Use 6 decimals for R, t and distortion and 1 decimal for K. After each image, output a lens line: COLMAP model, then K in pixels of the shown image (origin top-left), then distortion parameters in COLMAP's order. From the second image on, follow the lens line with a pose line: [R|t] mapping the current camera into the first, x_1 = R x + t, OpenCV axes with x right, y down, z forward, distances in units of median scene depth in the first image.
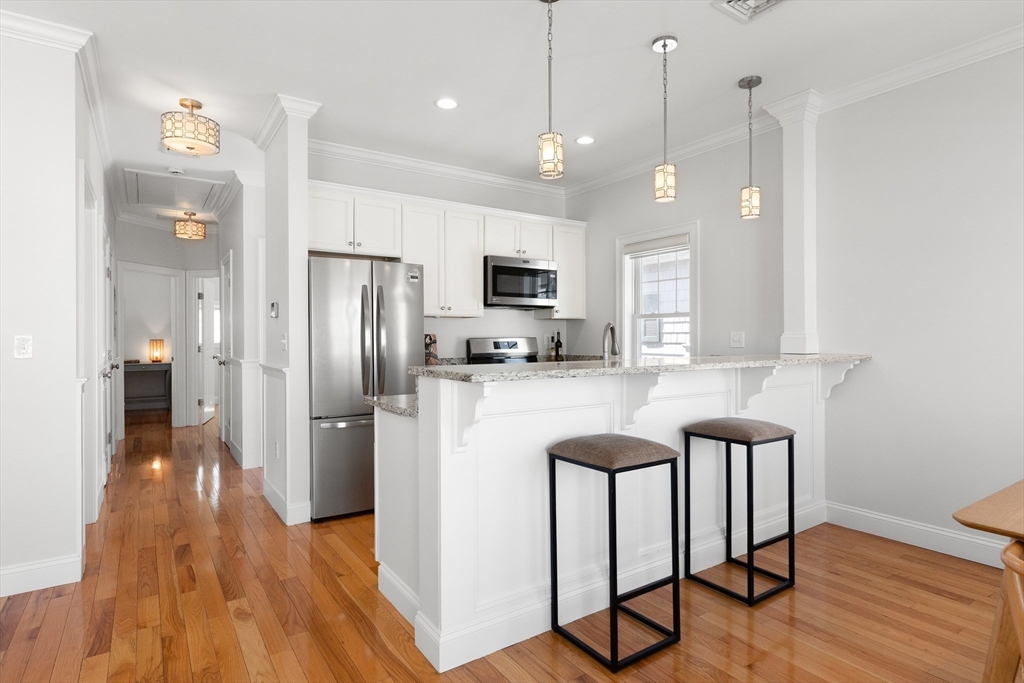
lens RADIAL K [[548.1, 0, 512.0], [0, 548.1, 341.5], [0, 0, 1]] dist [0.000454, 0.000199]
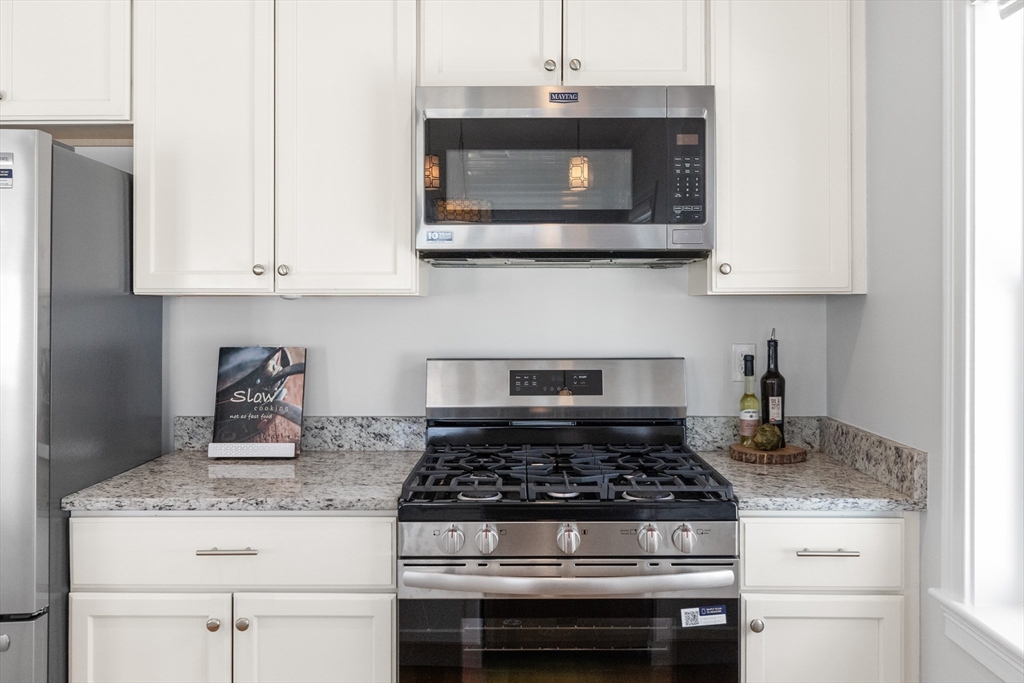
lens RADIAL K [[868.8, 0, 512.0], [0, 868.8, 341.5], [0, 0, 1]] dist [0.000542, 0.000368]
pose [[0.817009, 0.021390, -0.576228, 0.272954], [-0.009077, 0.999665, 0.024238, -0.031001], [0.576554, -0.014572, 0.816929, 0.638377]]
